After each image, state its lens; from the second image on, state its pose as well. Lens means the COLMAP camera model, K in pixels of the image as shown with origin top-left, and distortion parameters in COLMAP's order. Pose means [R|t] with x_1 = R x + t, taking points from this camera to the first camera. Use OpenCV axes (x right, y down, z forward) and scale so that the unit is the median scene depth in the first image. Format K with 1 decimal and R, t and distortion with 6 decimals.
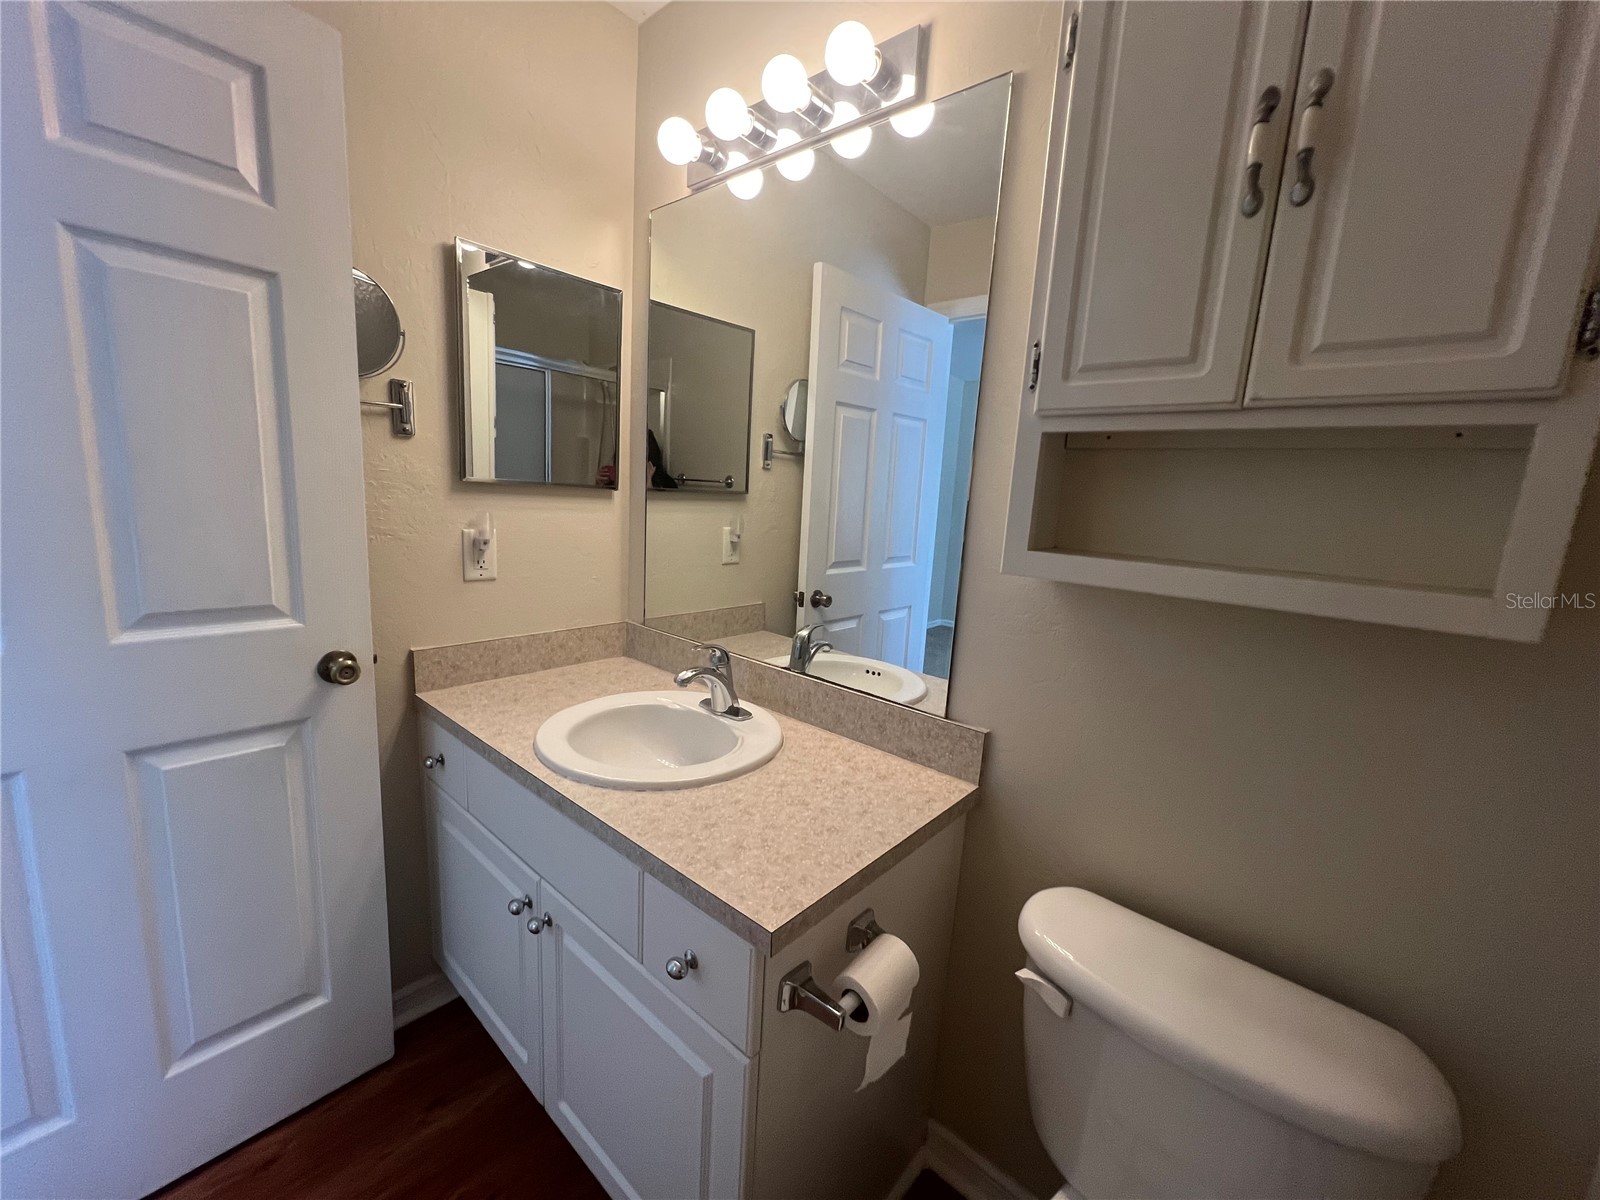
lens RADIAL K [[639.7, 0, 799.5], [0, 639.7, 603.2], [0, 0, 1]] dist [-0.001090, -0.000070]
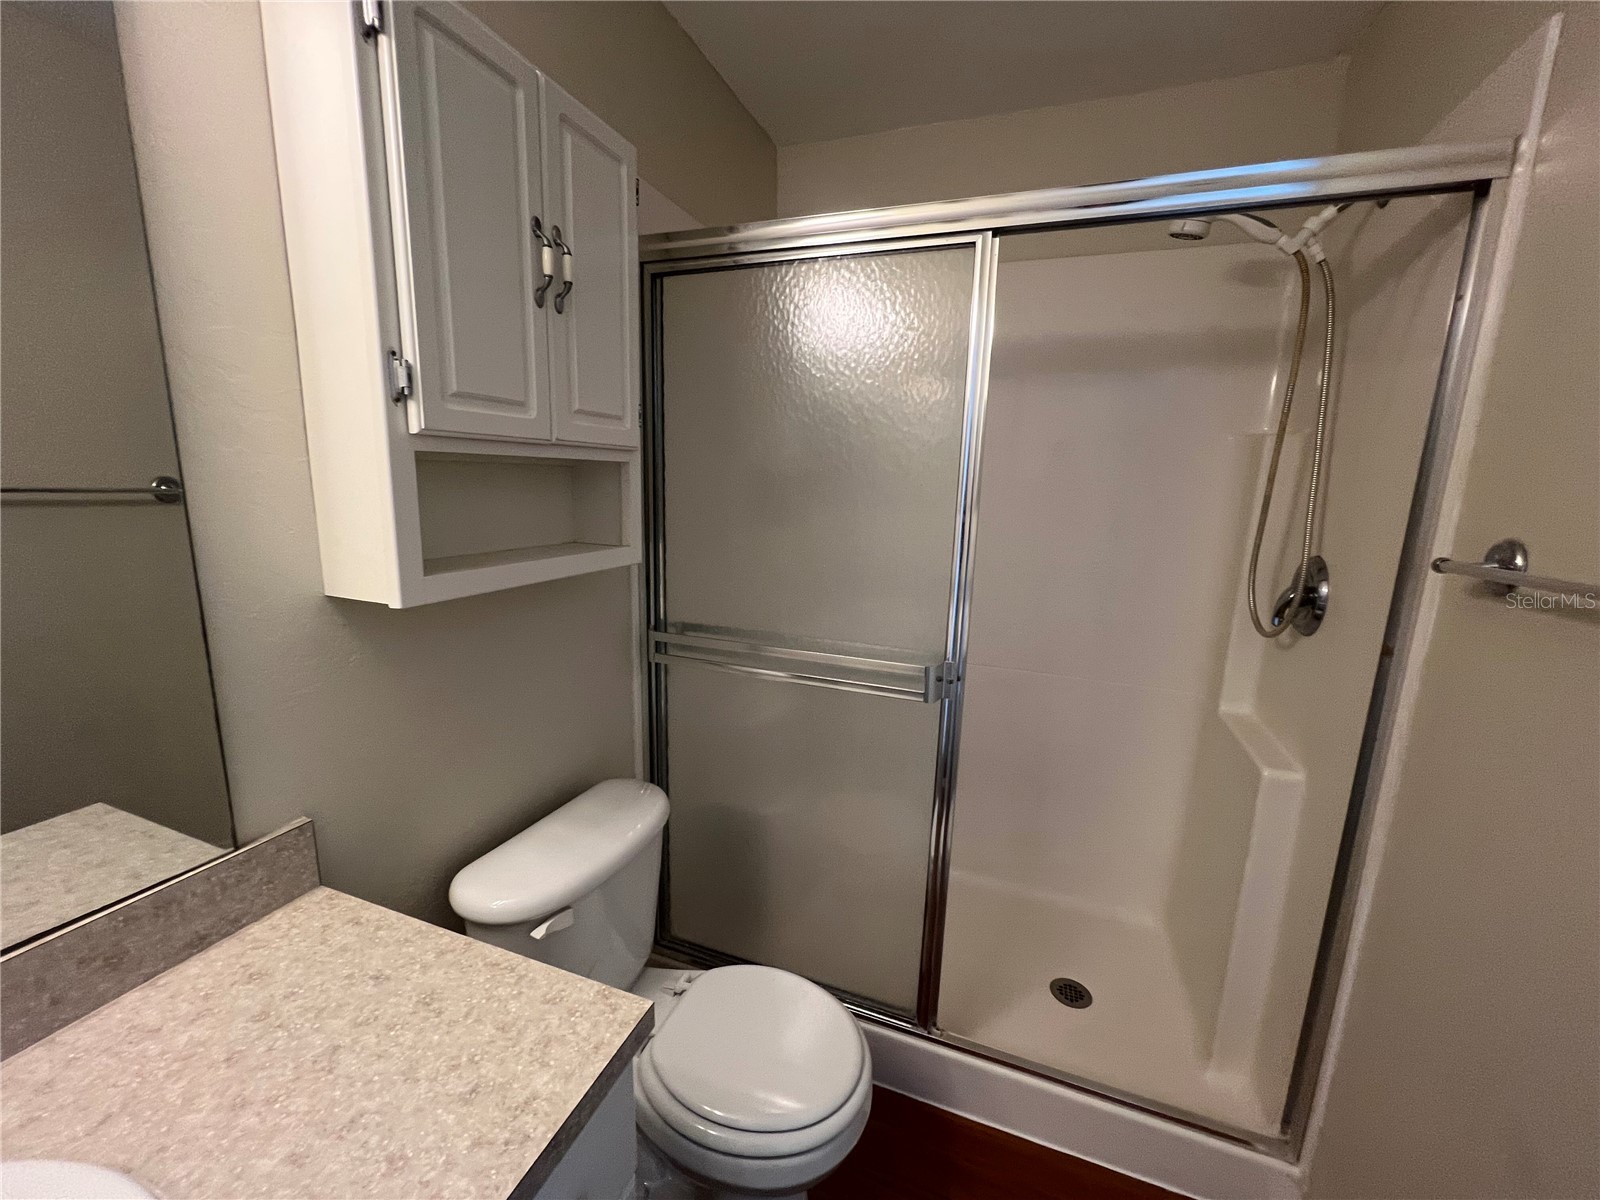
lens RADIAL K [[638.5, 0, 798.0], [0, 638.5, 602.0], [0, 0, 1]] dist [-0.003733, -0.000155]
pose [[-0.349134, -0.238853, 0.906121, -0.752140], [0.116205, 0.948470, 0.294791, -0.281762], [-0.929840, 0.208217, -0.303387, 0.854072]]
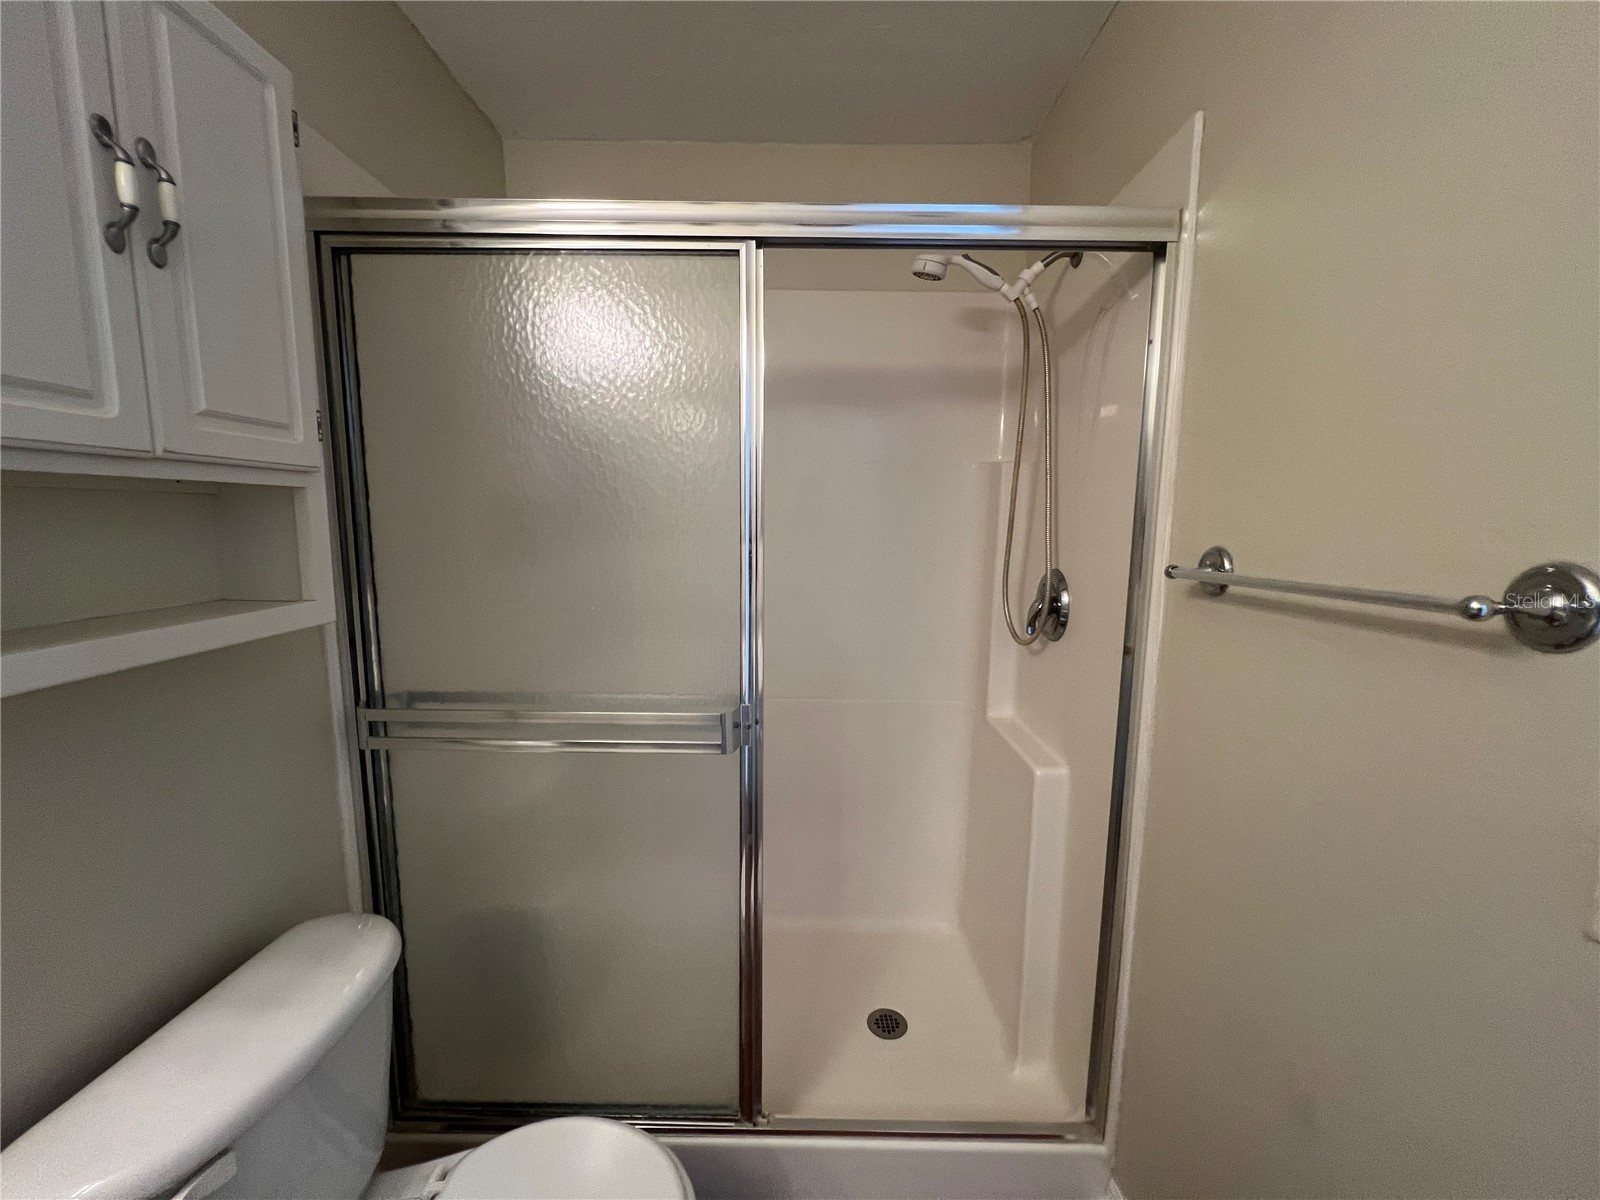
lens RADIAL K [[639.7, 0, 799.5], [0, 639.7, 603.2], [0, 0, 1]] dist [-0.001090, -0.000070]
pose [[-0.657386, -0.159287, 0.736527, -0.586600], [0.086524, 0.954984, 0.283758, -0.245763], [-0.748571, 0.250266, -0.614011, 0.790129]]
